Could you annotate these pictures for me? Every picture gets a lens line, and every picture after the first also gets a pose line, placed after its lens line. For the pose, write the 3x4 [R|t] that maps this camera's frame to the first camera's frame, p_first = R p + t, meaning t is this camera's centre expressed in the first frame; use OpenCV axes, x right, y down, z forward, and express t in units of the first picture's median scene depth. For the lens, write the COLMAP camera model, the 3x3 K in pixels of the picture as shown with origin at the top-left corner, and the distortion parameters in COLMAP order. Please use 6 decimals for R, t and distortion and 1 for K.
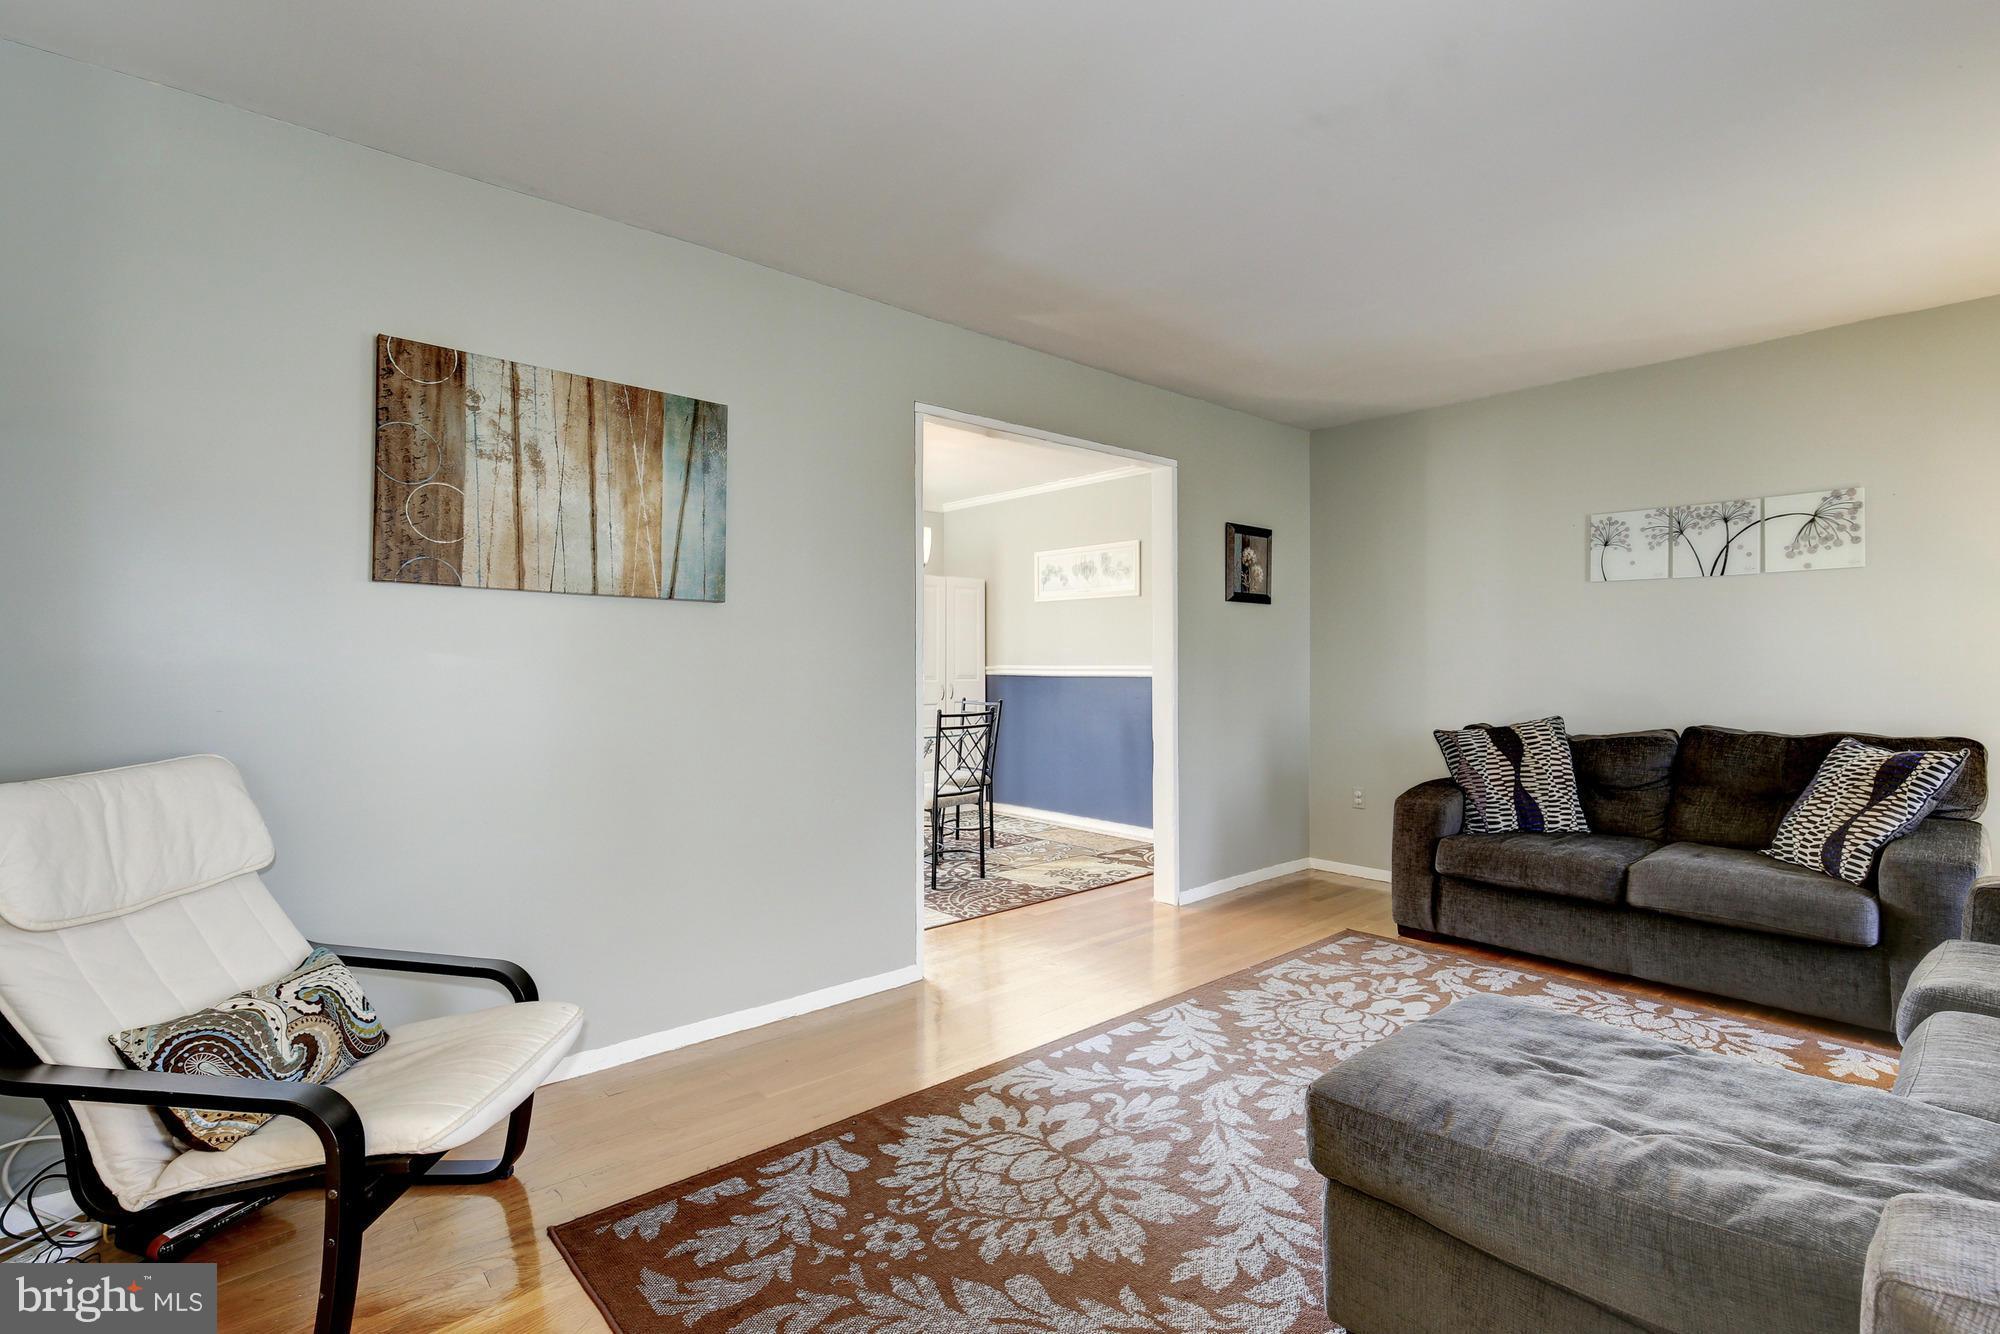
lens RADIAL K [[953.1, 0, 988.9], [0, 953.1, 661.2], [0, 0, 1]] dist [-0.020412, 0.005490]
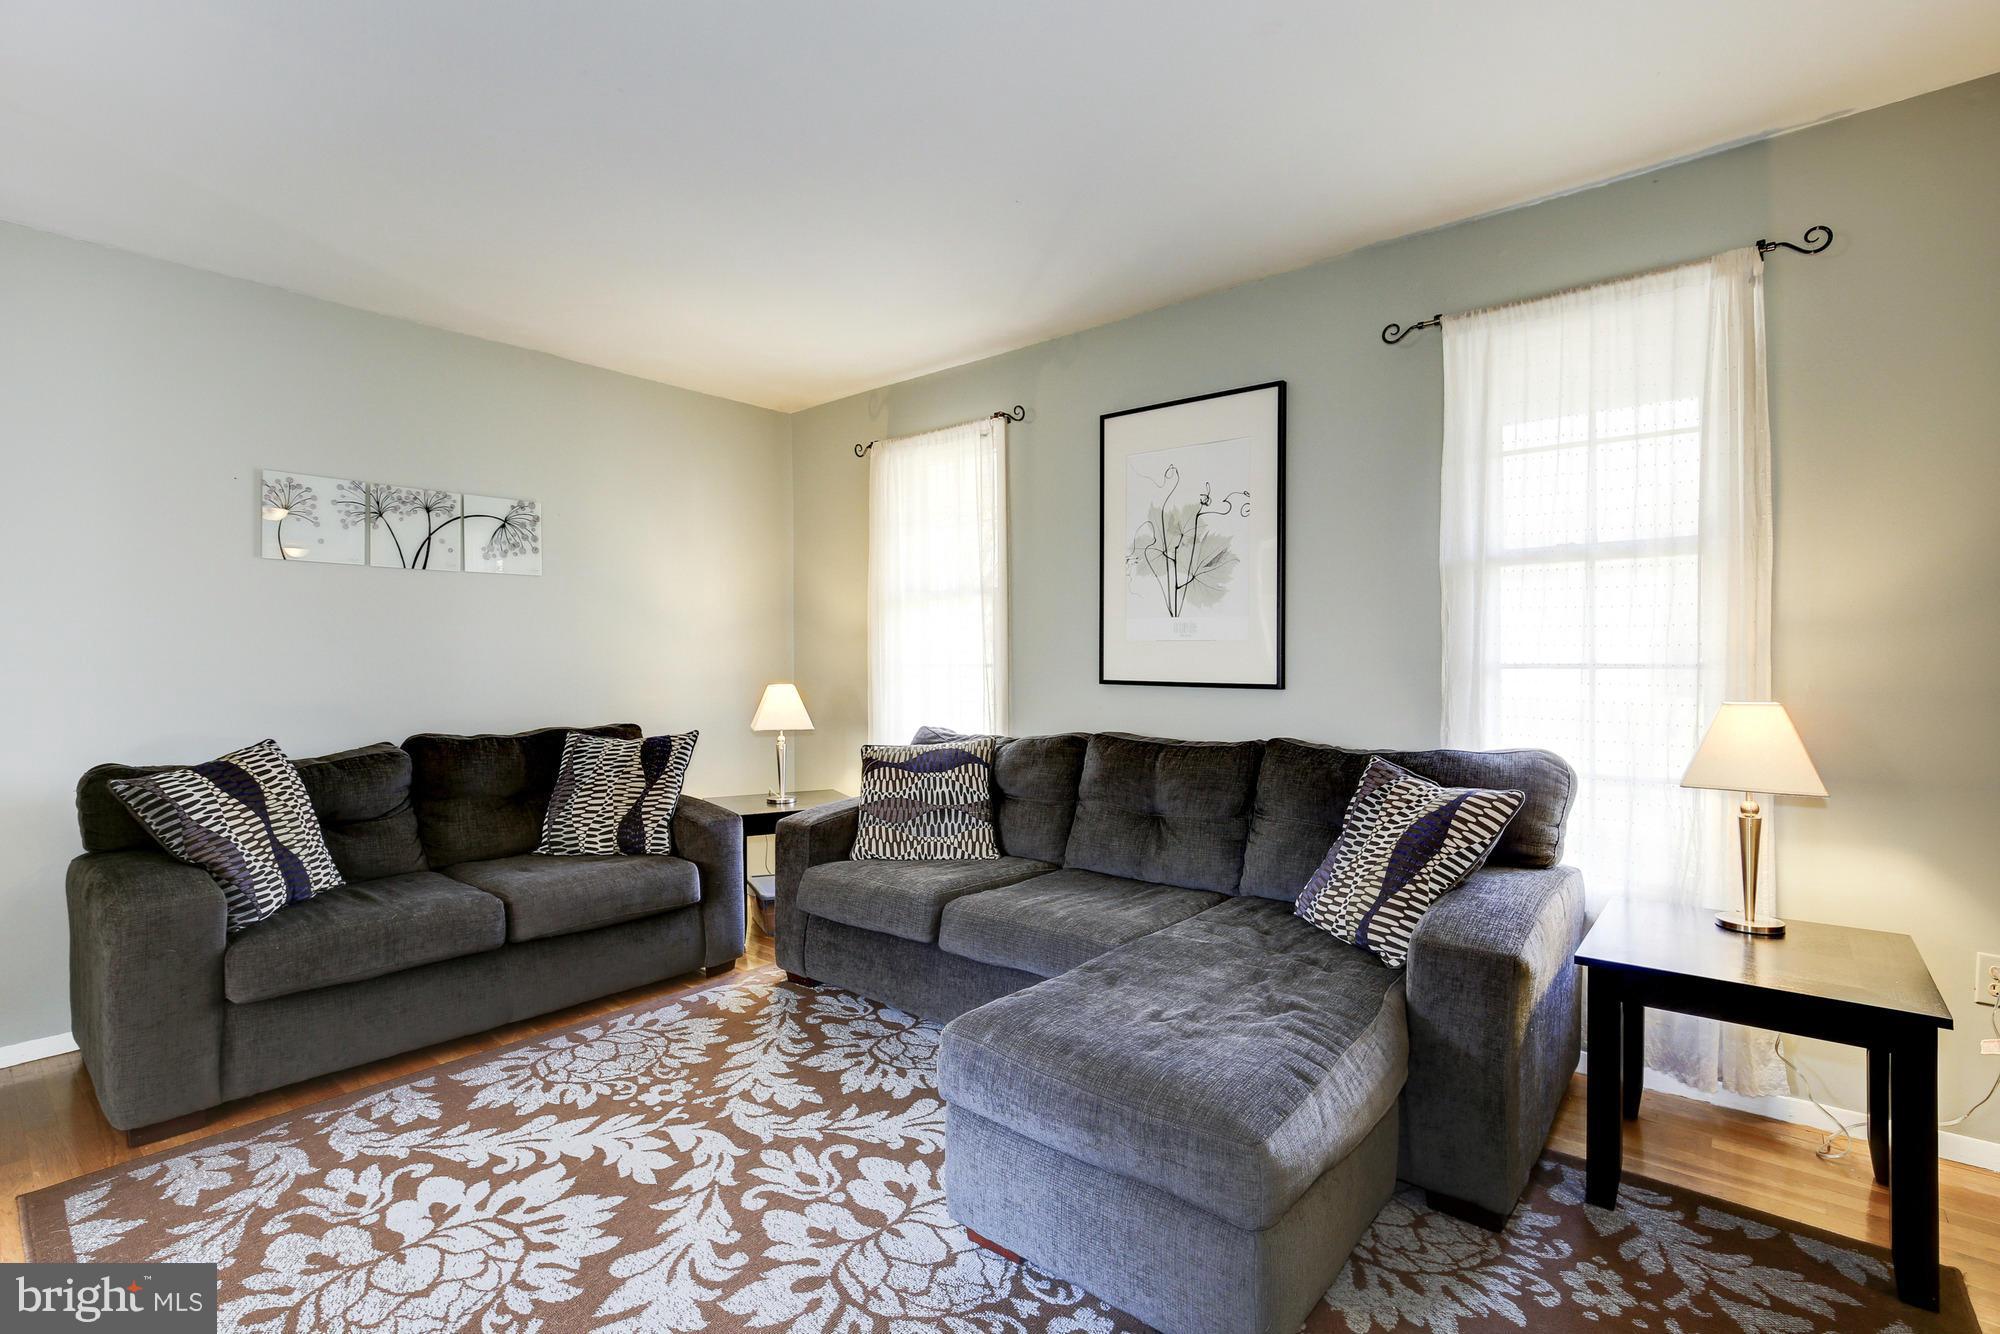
lens RADIAL K [[921.1, 0, 998.8], [0, 921.1, 667.6], [0, 0, 1]] dist [-0.012884, 0.001537]
pose [[-0.162919, -0.011080, 0.986577, -0.235296], [0.005180, 0.999914, 0.012085, -0.003786], [-0.986626, 0.007080, -0.162848, 0.717577]]
